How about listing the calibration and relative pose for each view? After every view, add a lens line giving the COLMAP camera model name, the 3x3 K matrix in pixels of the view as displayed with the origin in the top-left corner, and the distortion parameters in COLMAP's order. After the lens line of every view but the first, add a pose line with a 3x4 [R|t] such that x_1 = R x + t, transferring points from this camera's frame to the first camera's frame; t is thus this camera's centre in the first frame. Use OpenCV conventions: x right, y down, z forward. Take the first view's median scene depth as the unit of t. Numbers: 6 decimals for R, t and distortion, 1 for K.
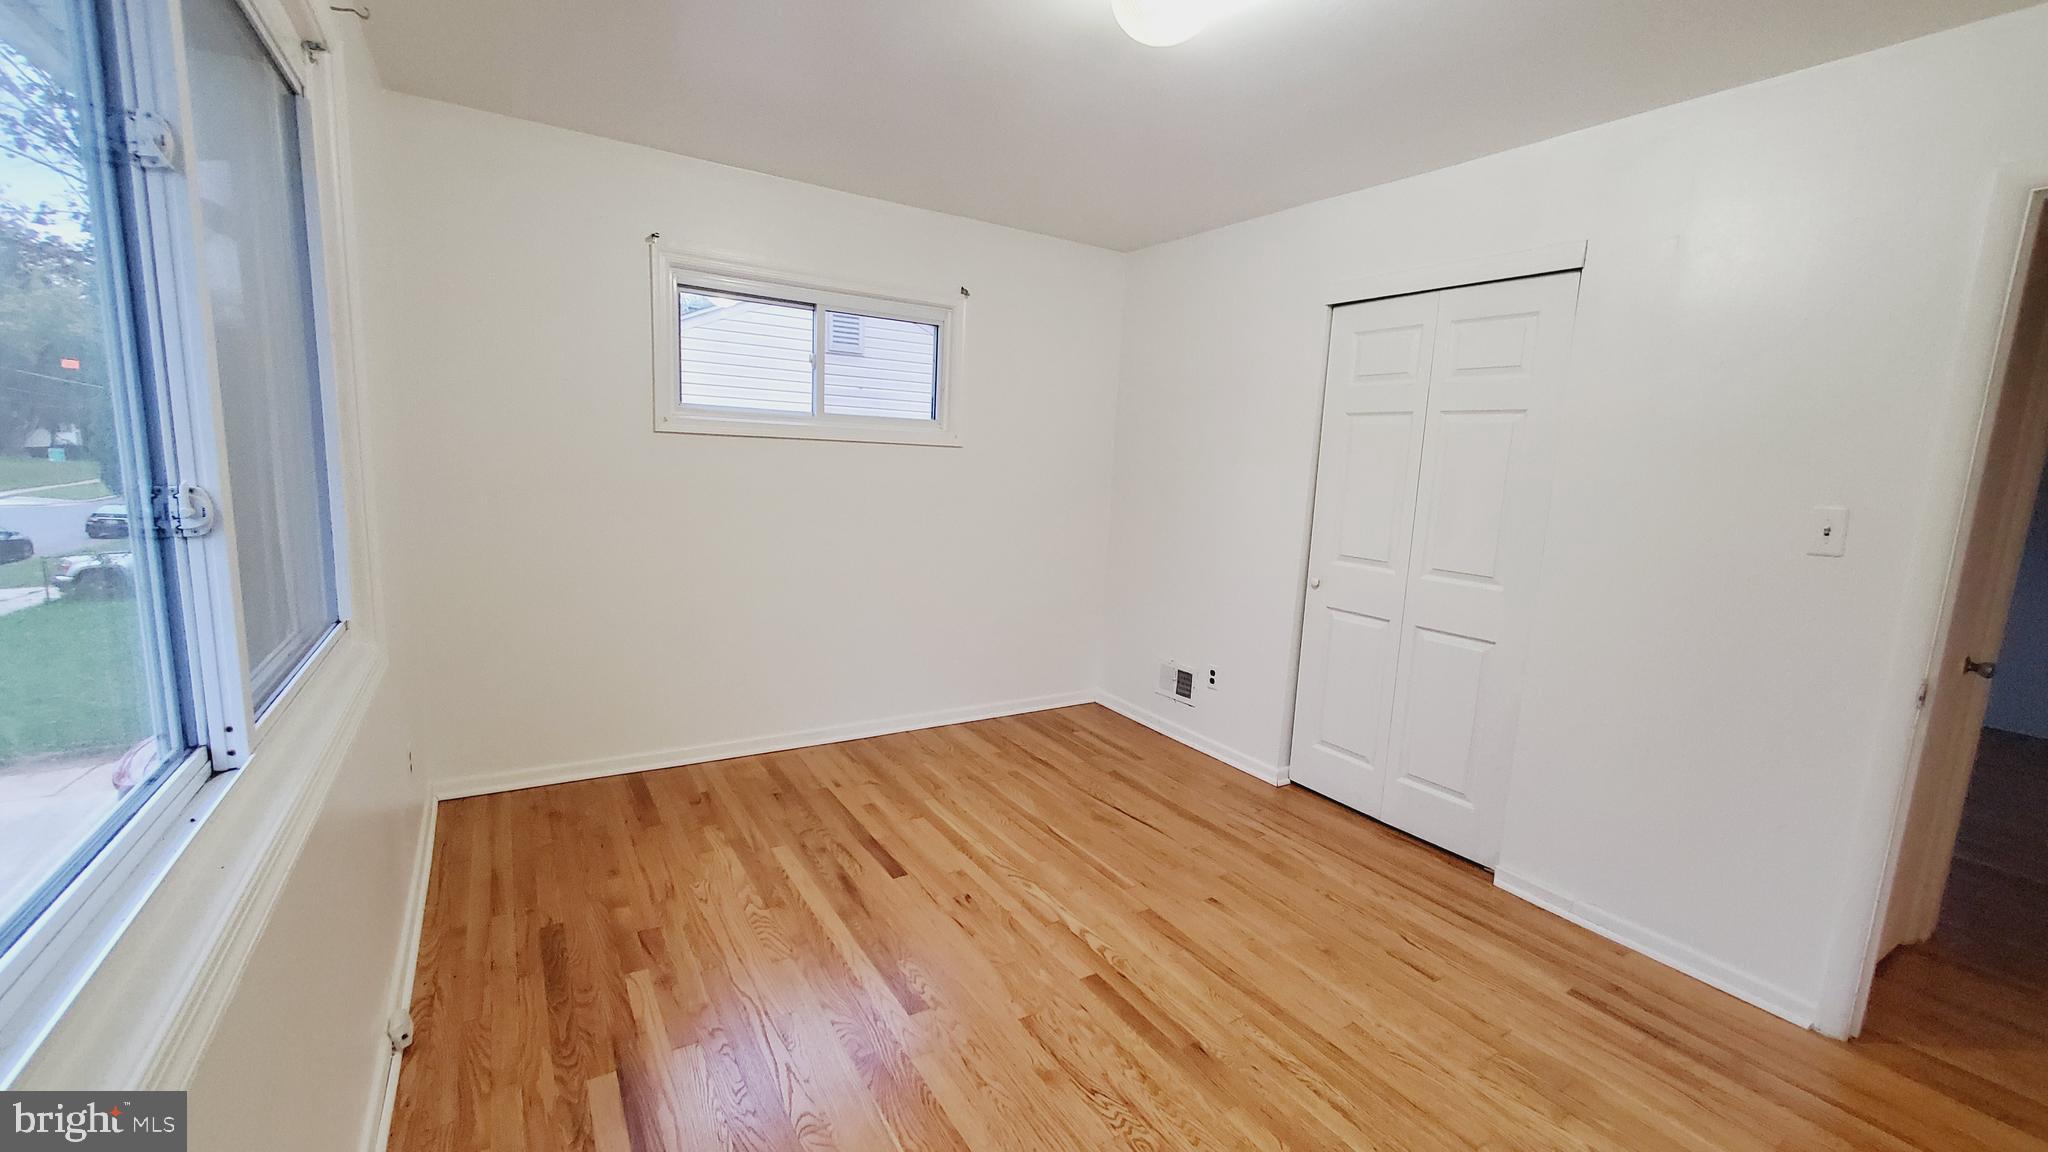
lens RADIAL K [[815.9, 0, 1021.6], [0, 815.9, 584.5], [0, 0, 1]] dist [-0.002090, 0.000437]
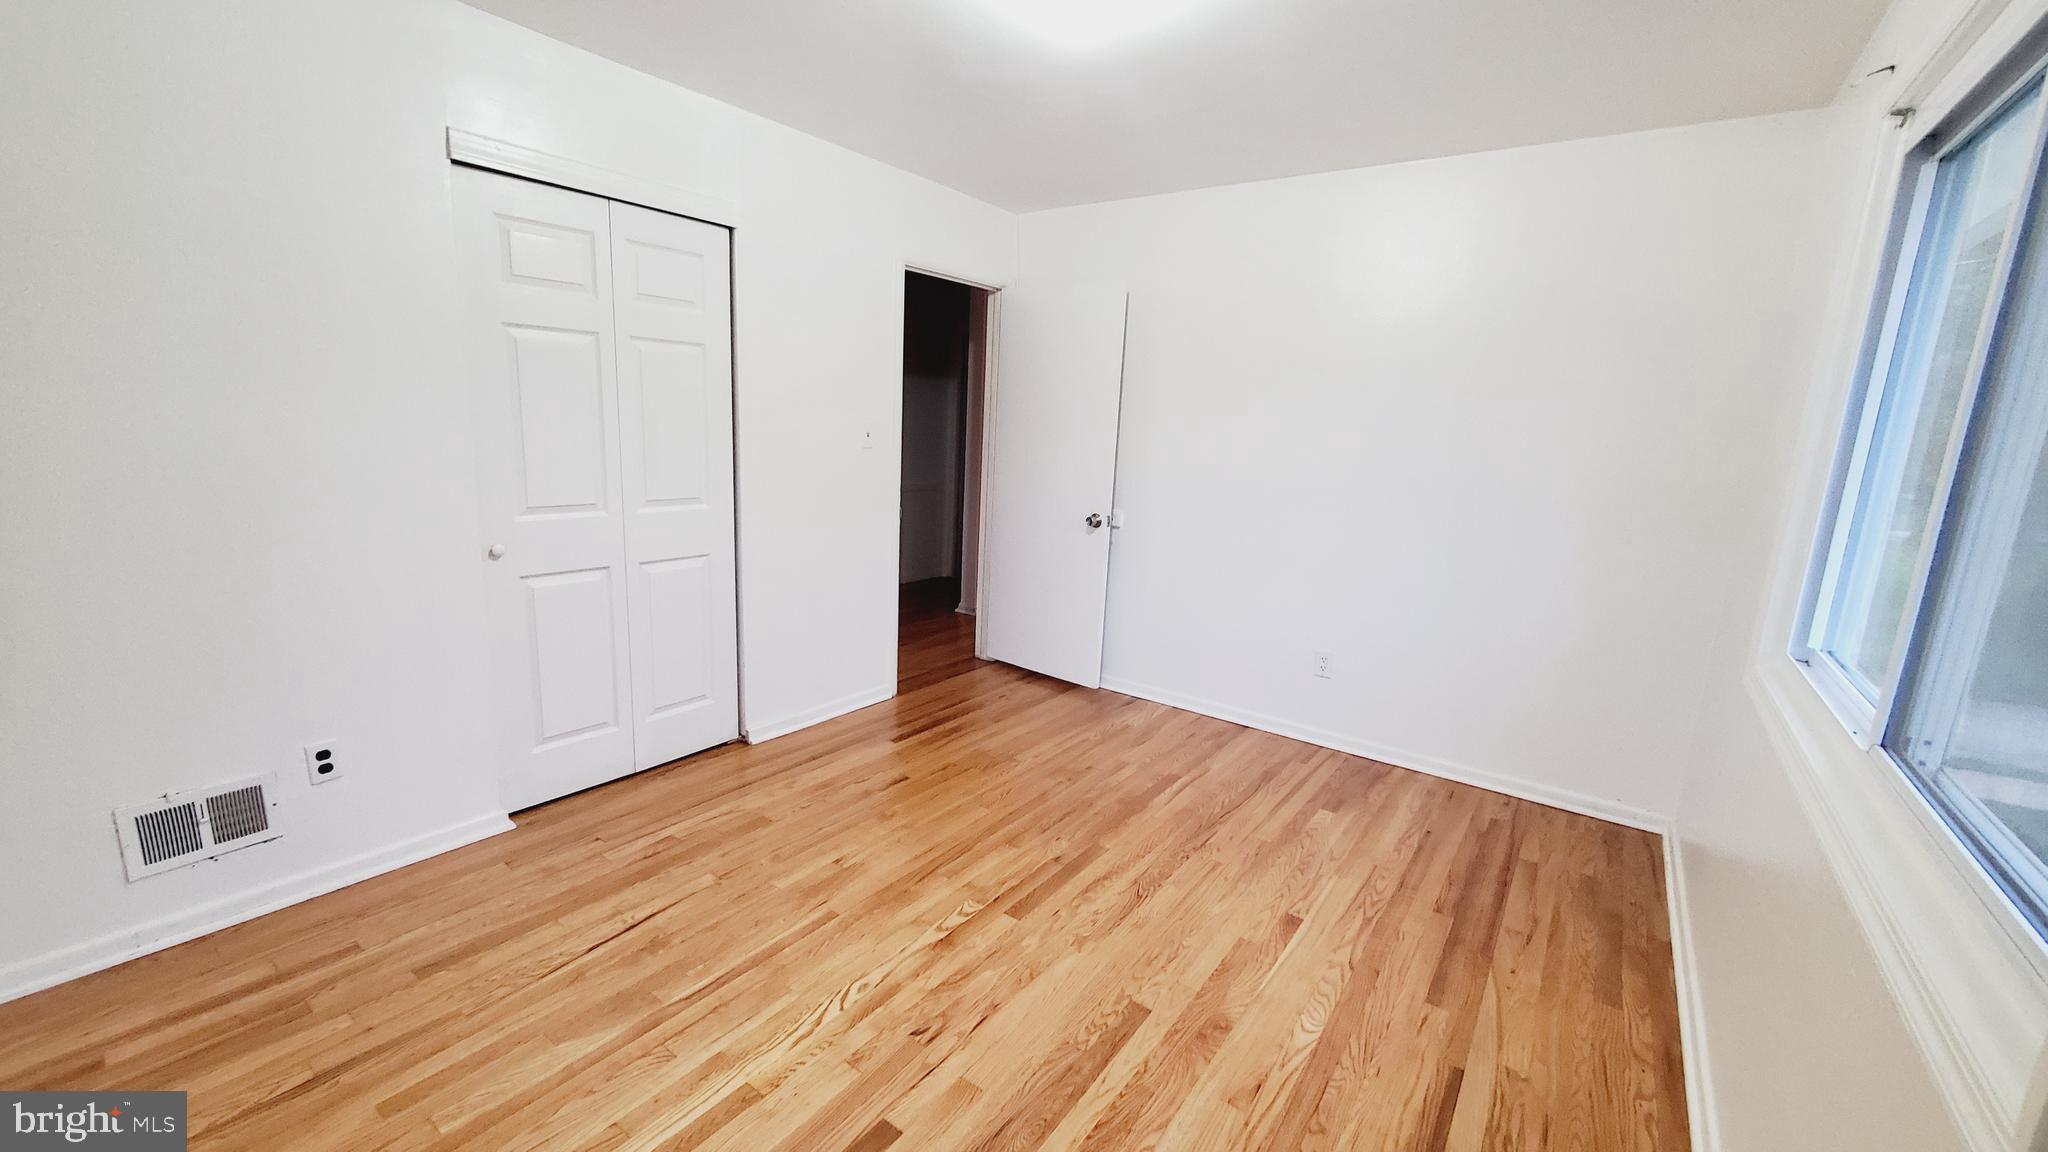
lens RADIAL K [[815.9, 0, 1012.4], [0, 815.9, 579.1], [0, 0, 1]] dist [-0.002090, 0.000437]
pose [[-0.359725, -0.244084, 0.900567, -0.547735], [0.085023, 0.952587, 0.292145, -0.174839], [-0.929177, 0.181660, -0.321917, 0.904871]]
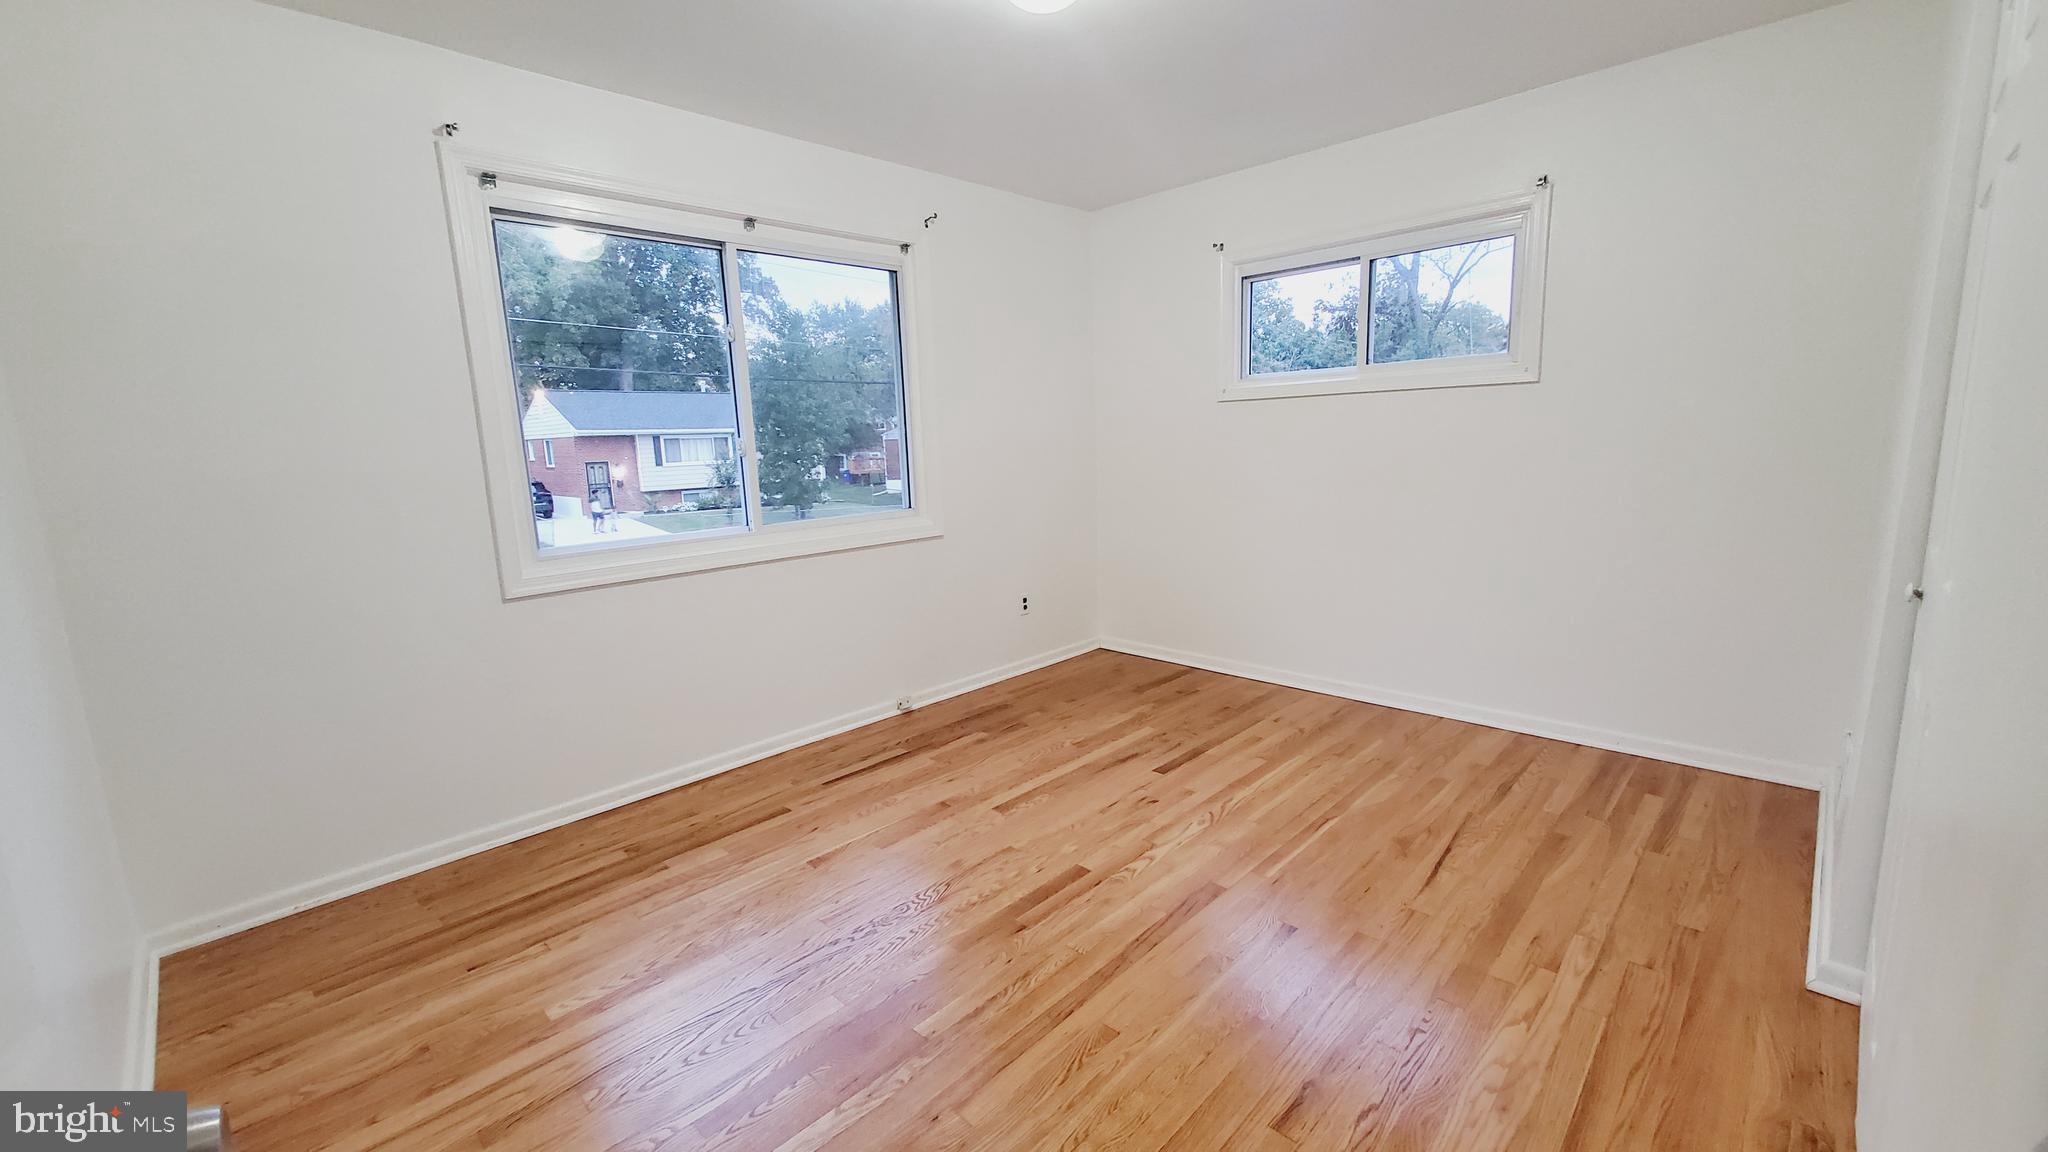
lens RADIAL K [[815.9, 0, 1008.4], [0, 815.9, 565.0], [0, 0, 1]] dist [-0.002090, 0.000437]
pose [[0.219062, 0.097979, -0.970779, 0.782051], [-0.108454, 0.991225, 0.075569, 0.002495], [0.969665, 0.088730, 0.227766, 0.441254]]
